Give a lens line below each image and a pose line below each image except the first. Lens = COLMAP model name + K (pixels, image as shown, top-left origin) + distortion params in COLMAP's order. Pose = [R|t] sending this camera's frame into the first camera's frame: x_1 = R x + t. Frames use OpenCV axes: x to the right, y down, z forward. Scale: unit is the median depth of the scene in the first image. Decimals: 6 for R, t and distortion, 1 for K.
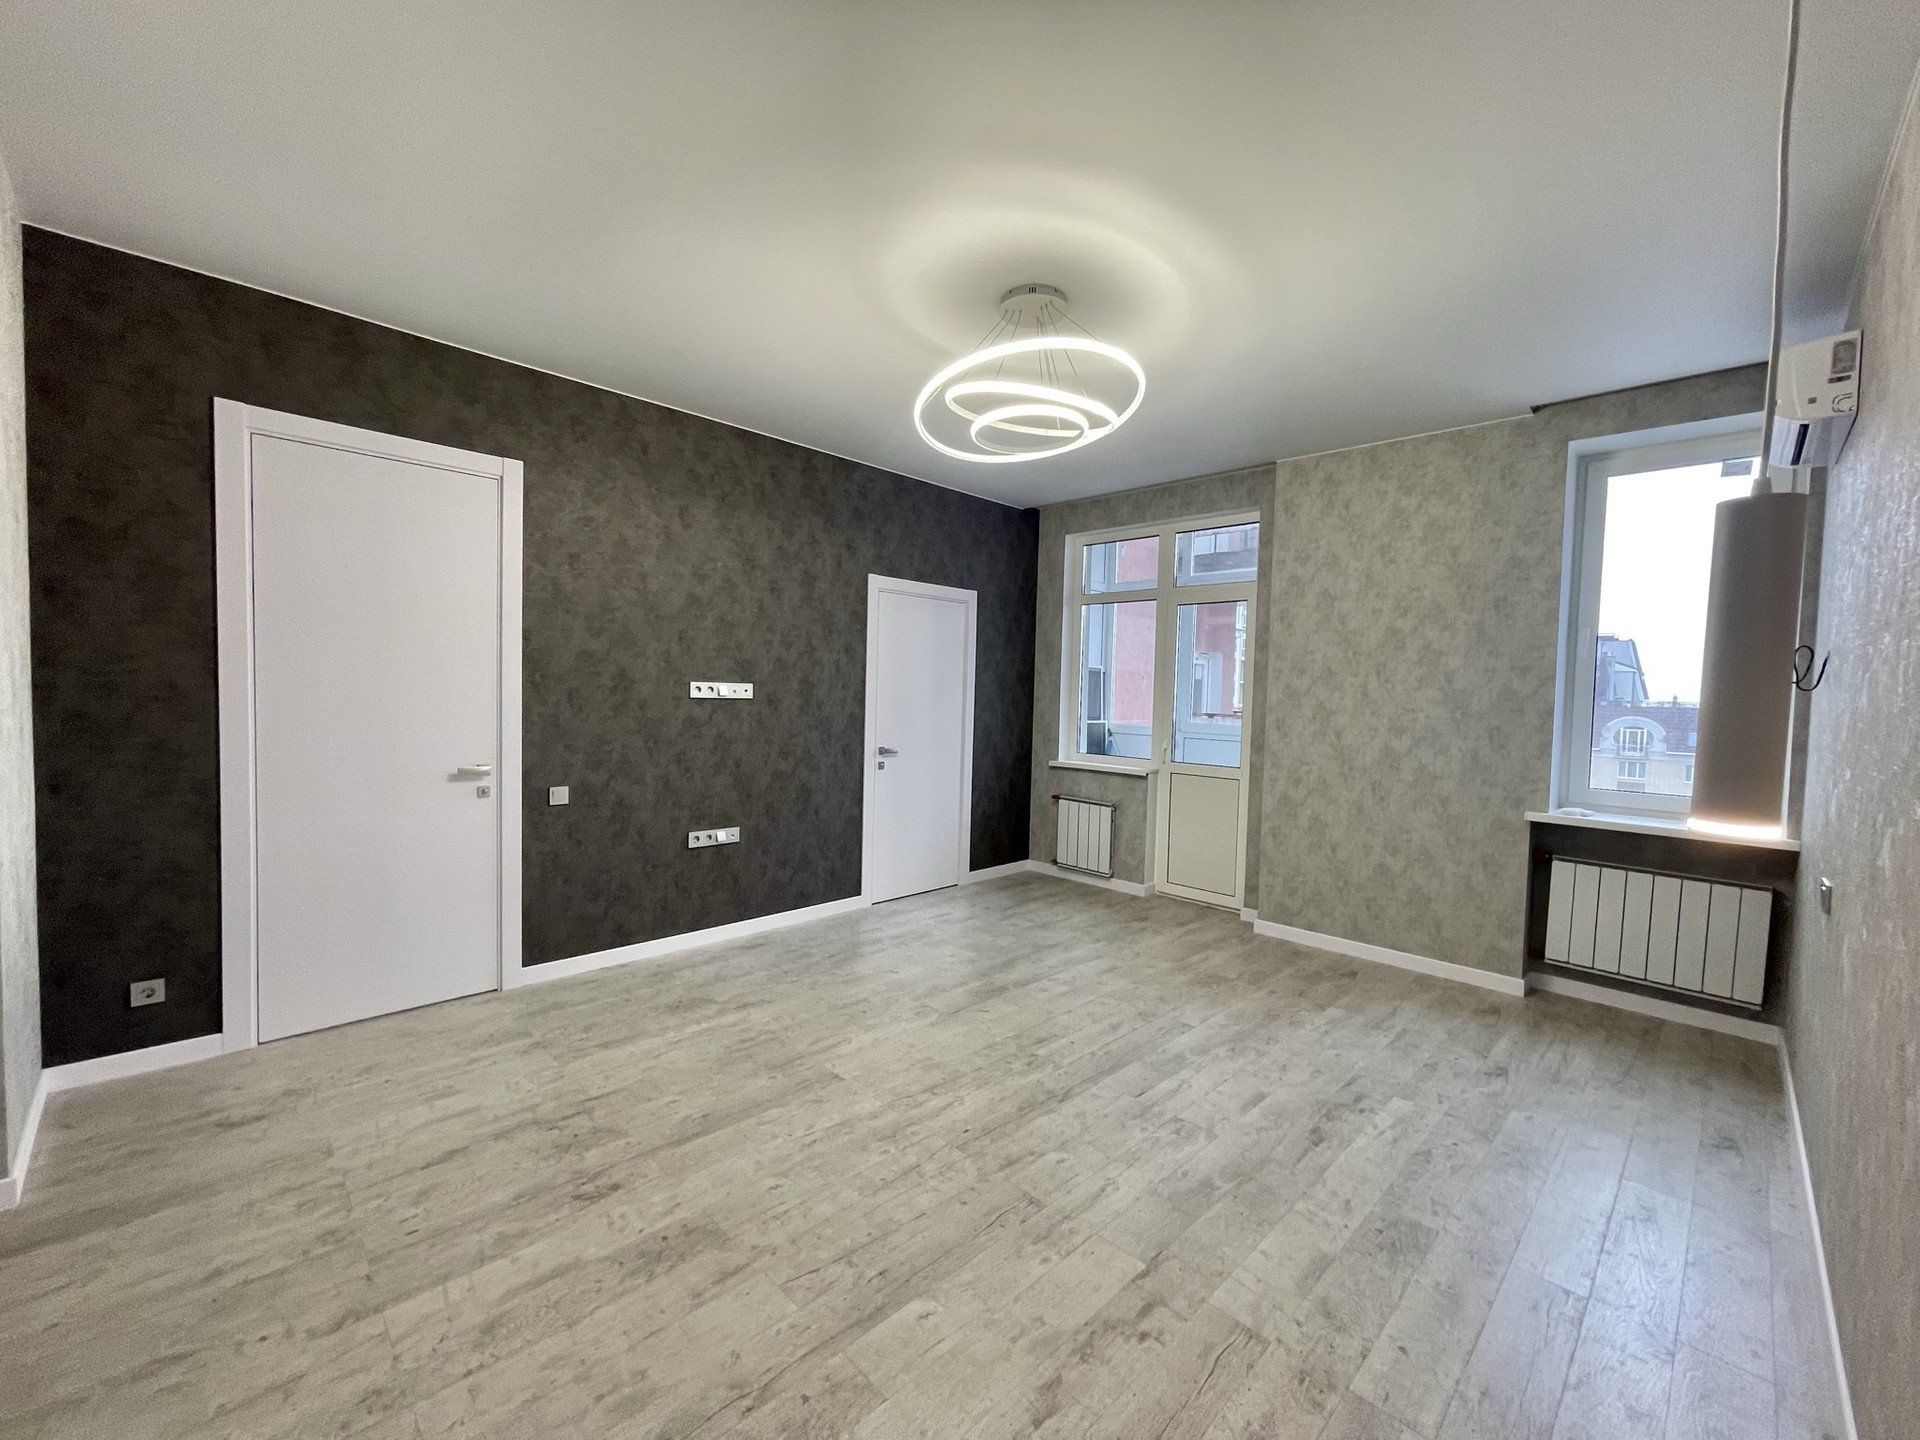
lens RADIAL K [[771.3, 0, 960.0], [0, 771.3, 720.0], [0, 0, 1]] dist [-0.002526, -0.000065]
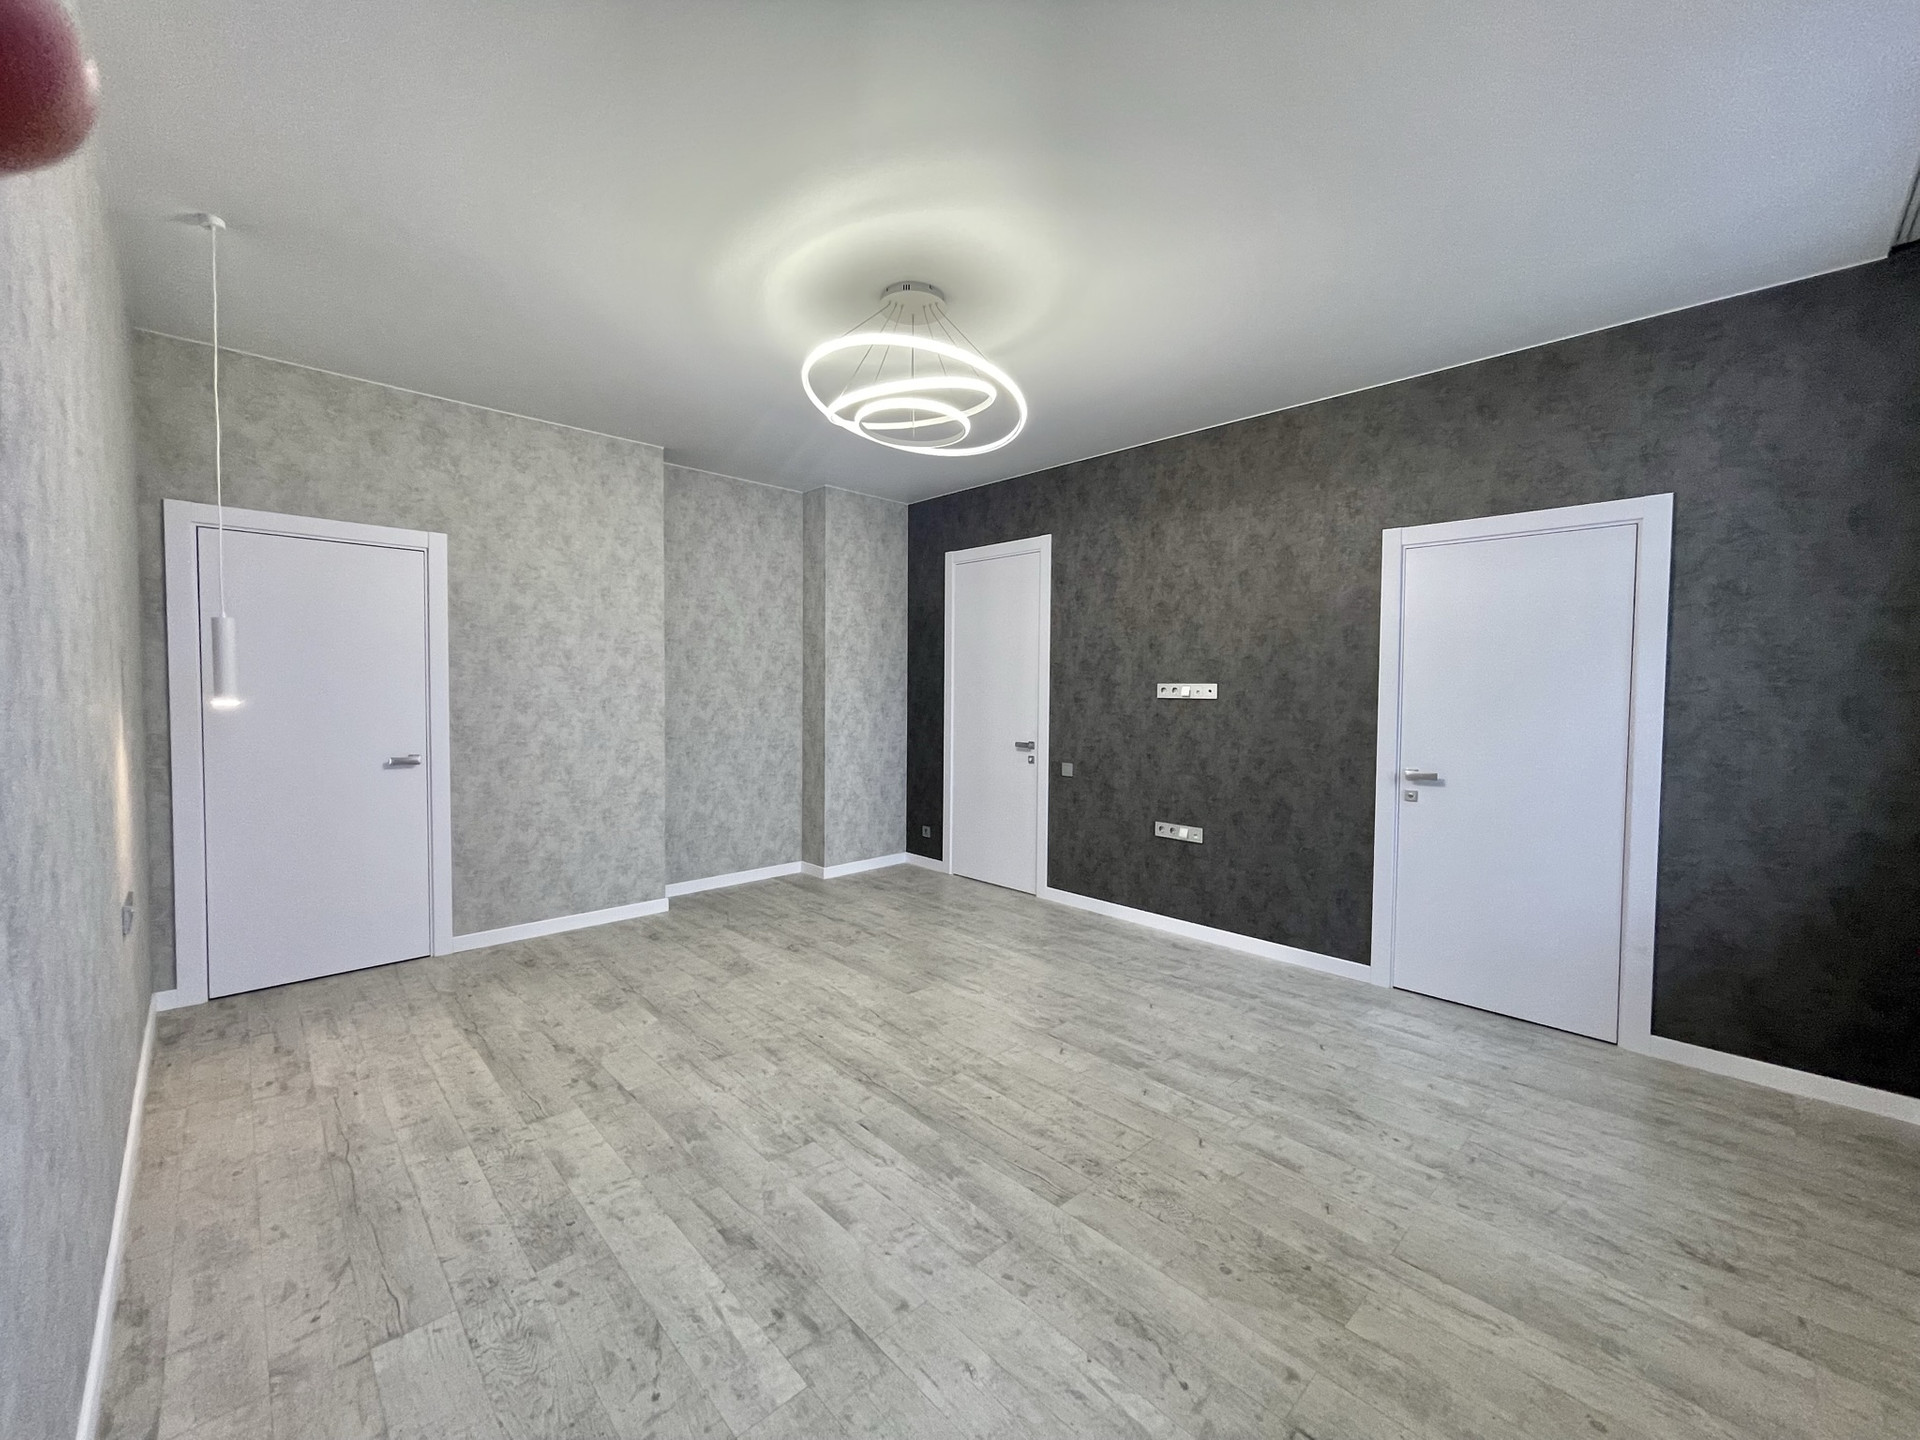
lens RADIAL K [[771.3, 0, 960.0], [0, 771.3, 720.0], [0, 0, 1]] dist [-0.002526, -0.000065]
pose [[-0.014742, 0.014612, -0.999785, 0.972123], [-0.046769, 0.998789, 0.015287, -0.001831], [0.998797, 0.046985, -0.014041, 0.959271]]
